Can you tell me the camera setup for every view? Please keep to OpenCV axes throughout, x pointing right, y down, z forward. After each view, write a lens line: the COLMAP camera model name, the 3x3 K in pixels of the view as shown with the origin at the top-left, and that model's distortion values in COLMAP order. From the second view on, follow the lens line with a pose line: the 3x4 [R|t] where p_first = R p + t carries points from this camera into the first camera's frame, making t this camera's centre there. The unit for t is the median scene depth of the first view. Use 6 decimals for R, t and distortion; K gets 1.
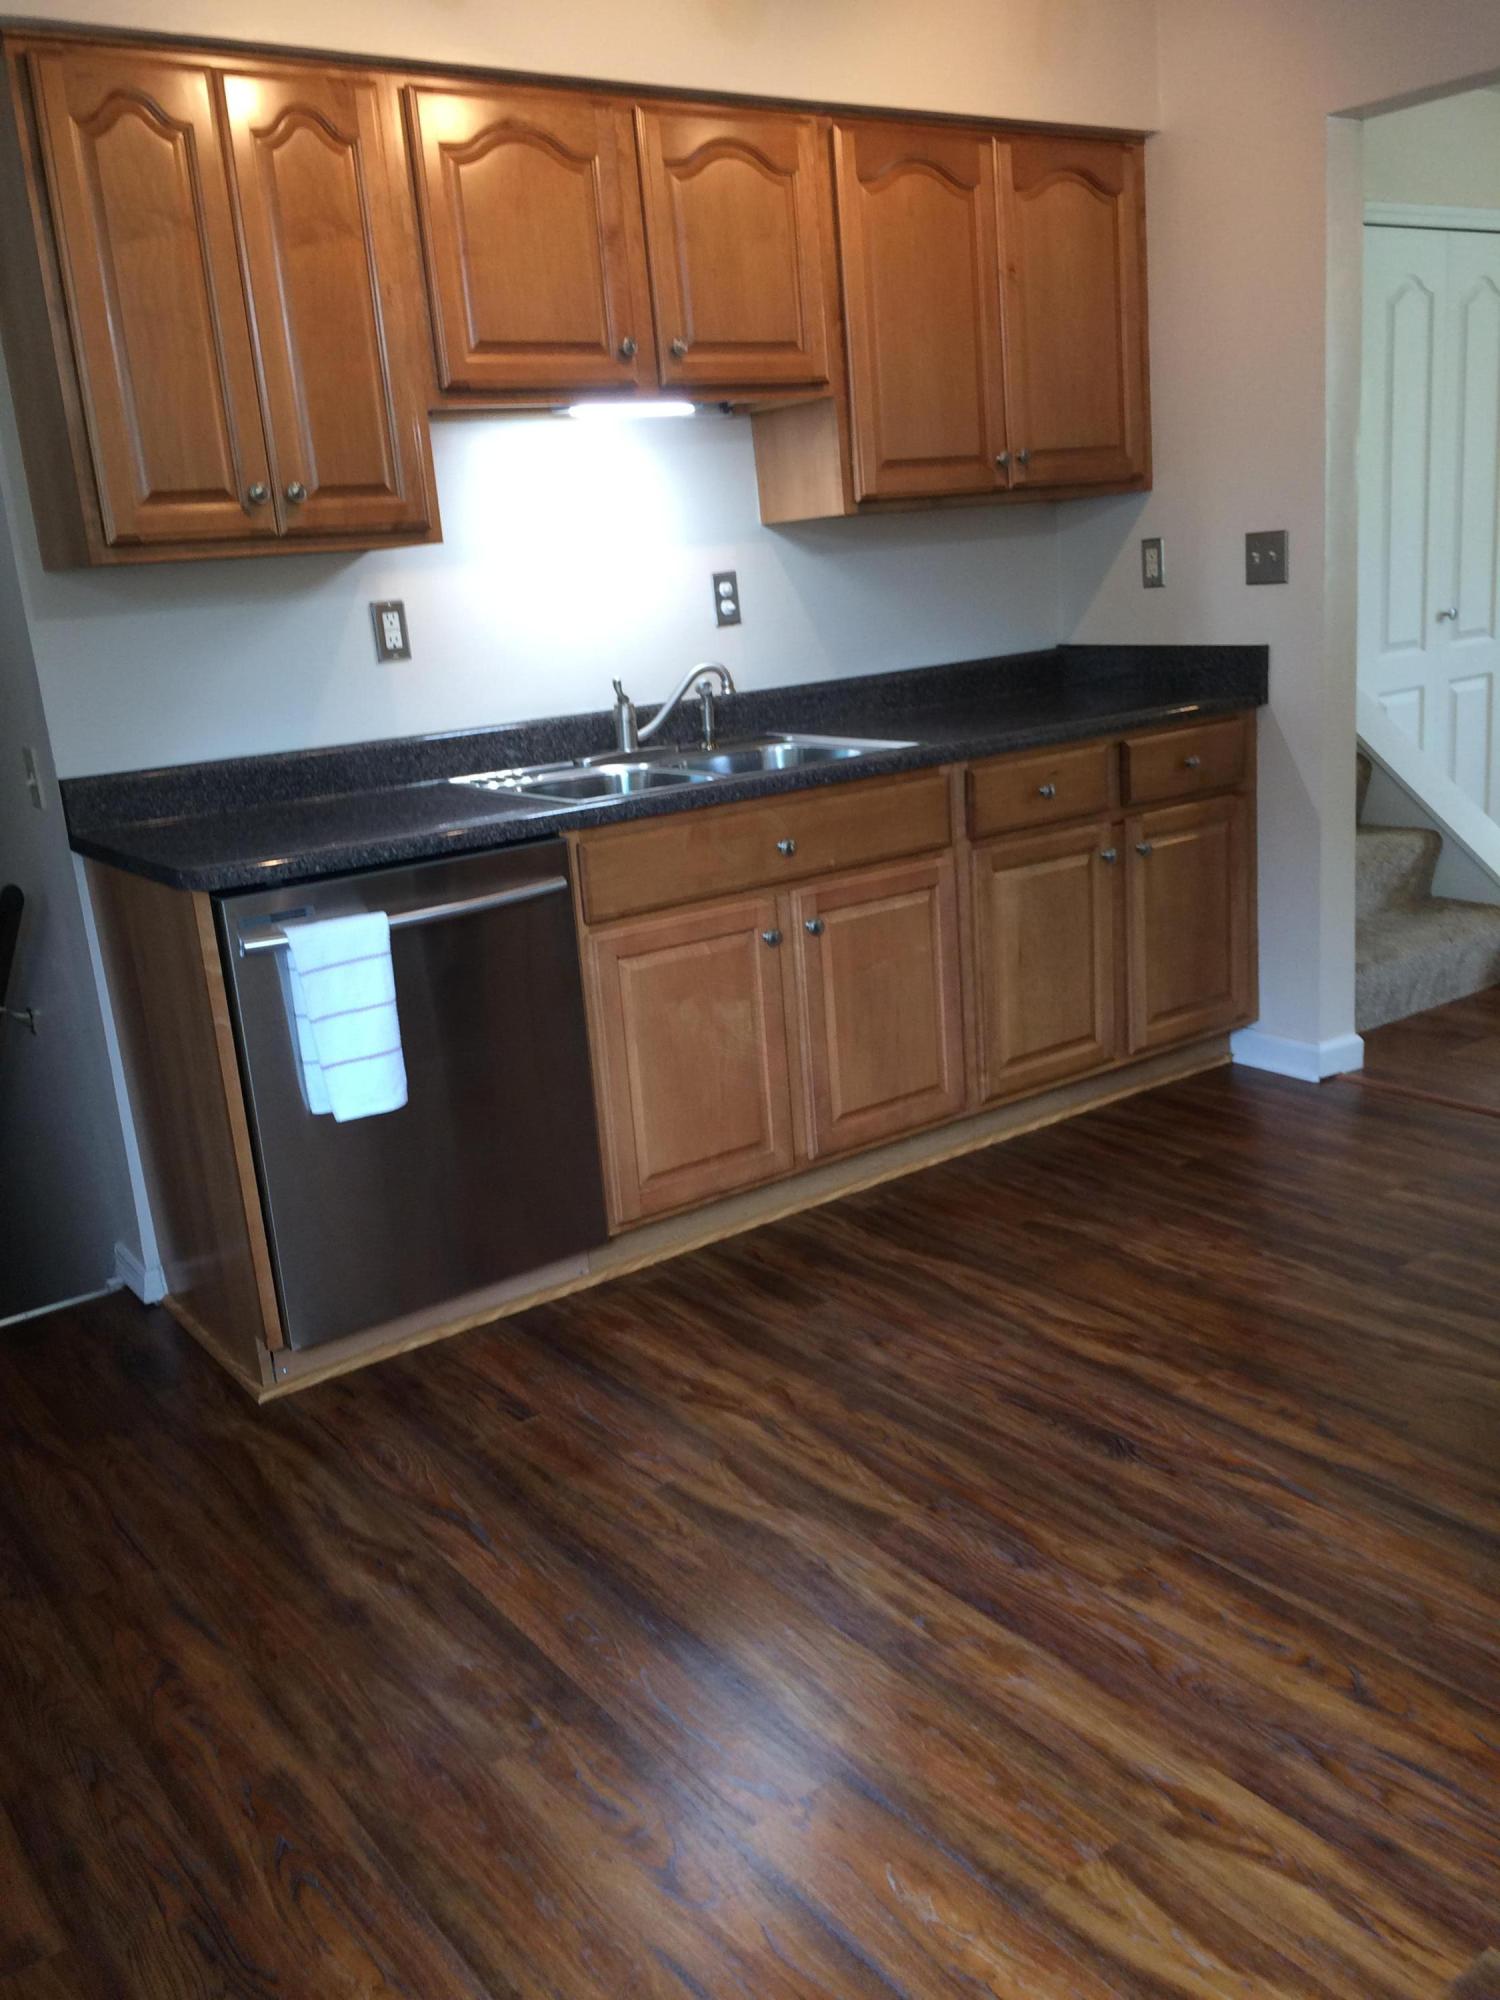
lens RADIAL K [[1691.1, 0, 752.9], [0, 1691.1, 971.4], [0, 0, 1]] dist [0.054912, -0.093149]
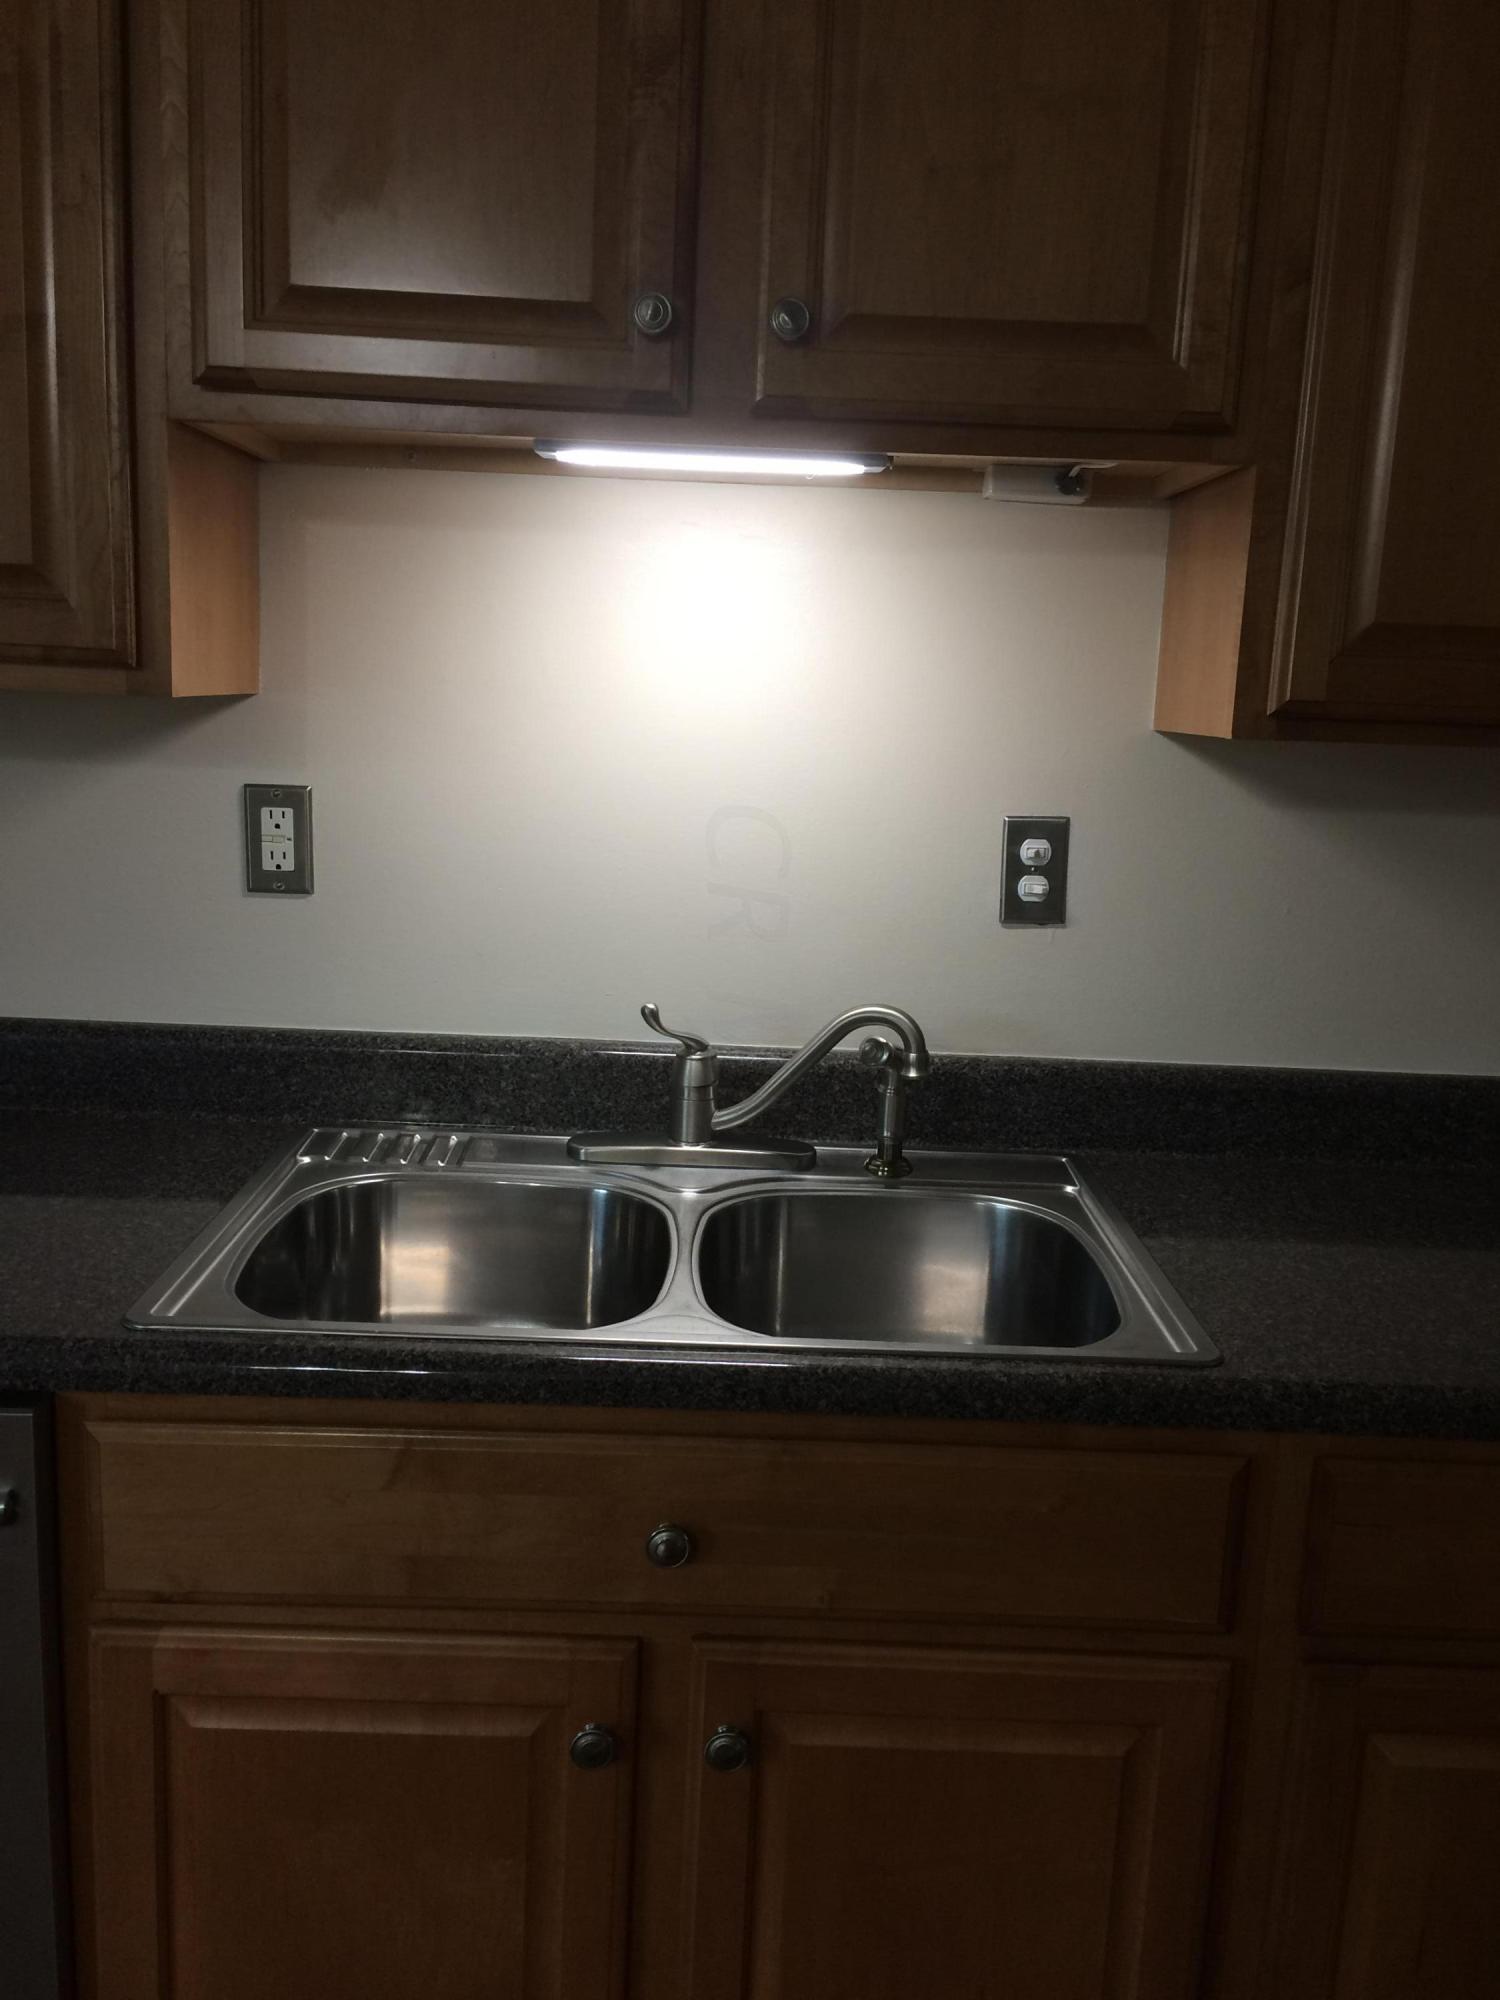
lens RADIAL K [[1691.1, 0, 752.9], [0, 1691.1, 971.4], [0, 0, 1]] dist [0.054912, -0.093149]
pose [[0.812744, 0.206283, -0.544880, 0.205033], [-0.240751, 0.970551, 0.008332, -0.192641], [0.530553, 0.124409, 0.838472, 0.606492]]
